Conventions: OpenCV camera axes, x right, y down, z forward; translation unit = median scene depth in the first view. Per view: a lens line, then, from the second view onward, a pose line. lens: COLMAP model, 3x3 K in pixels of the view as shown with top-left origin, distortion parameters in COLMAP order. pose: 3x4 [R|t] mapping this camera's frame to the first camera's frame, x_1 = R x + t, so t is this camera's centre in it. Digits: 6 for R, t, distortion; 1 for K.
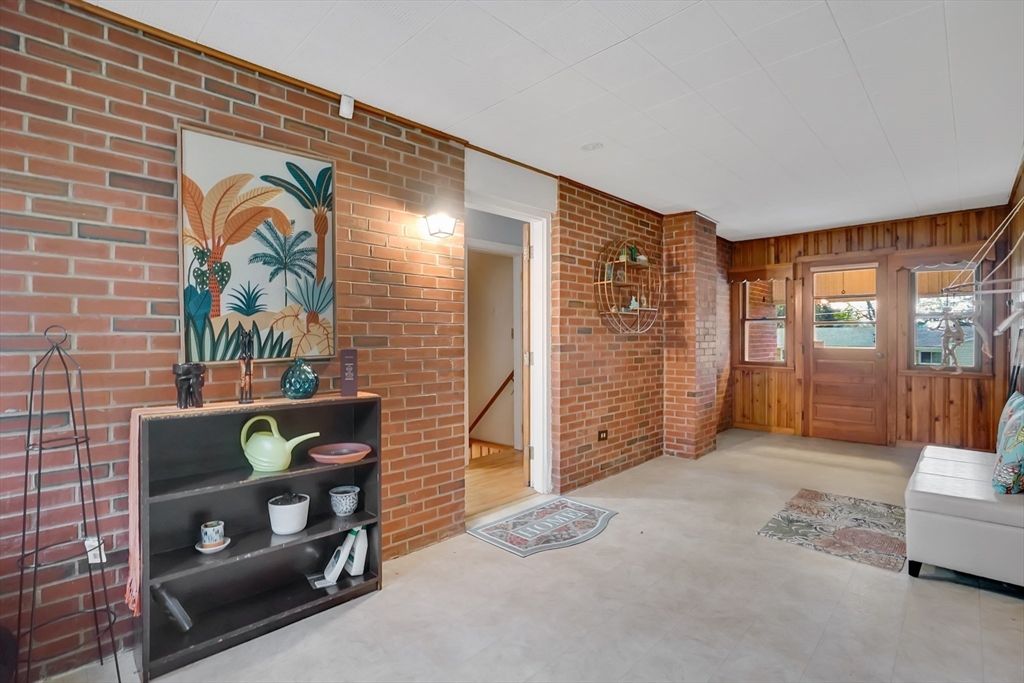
lens RADIAL K [[466.2, 0, 516.4], [0, 466.2, 338.0], [0, 0, 1]] dist [-0.035804, 0.000475]
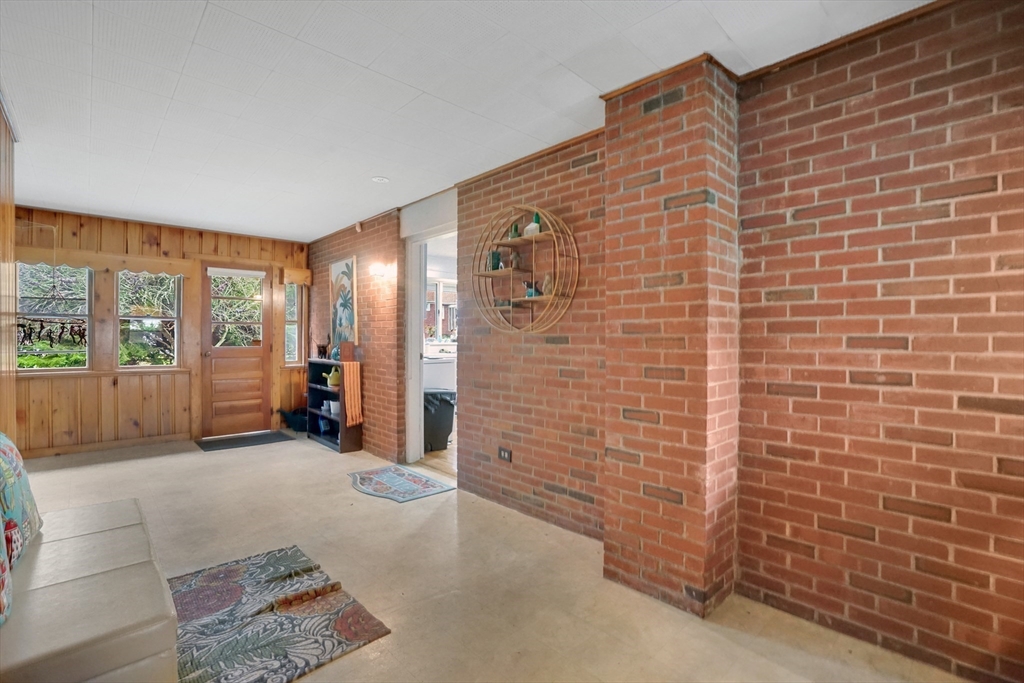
lens RADIAL K [[466.2, 0, 516.9], [0, 466.2, 337.7], [0, 0, 1]] dist [-0.035804, 0.000475]
pose [[-0.020471, 0.008616, -0.999753, 1.036103], [-0.005614, 0.999946, 0.008732, -0.009643], [0.999775, 0.005791, -0.020421, 1.047342]]
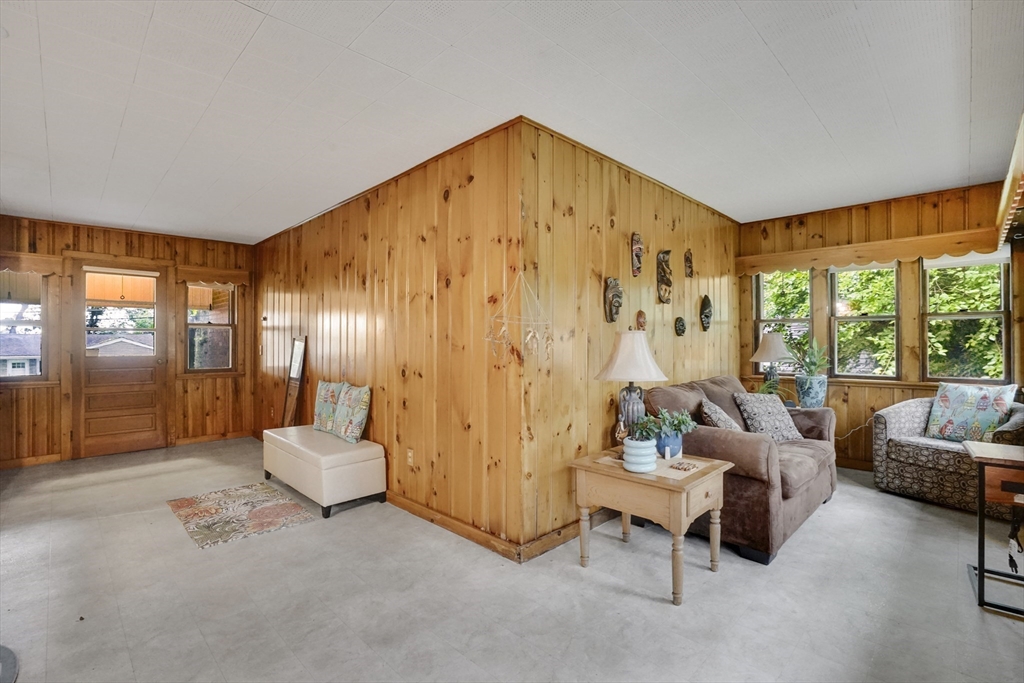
lens RADIAL K [[466.2, 0, 512.2], [0, 466.2, 339.0], [0, 0, 1]] dist [-0.035804, 0.000475]
pose [[0.003423, 0.008780, 0.999956, -0.304828], [0.004677, 0.999950, -0.008796, -0.001310], [-0.999983, 0.004707, 0.003382, 0.242114]]
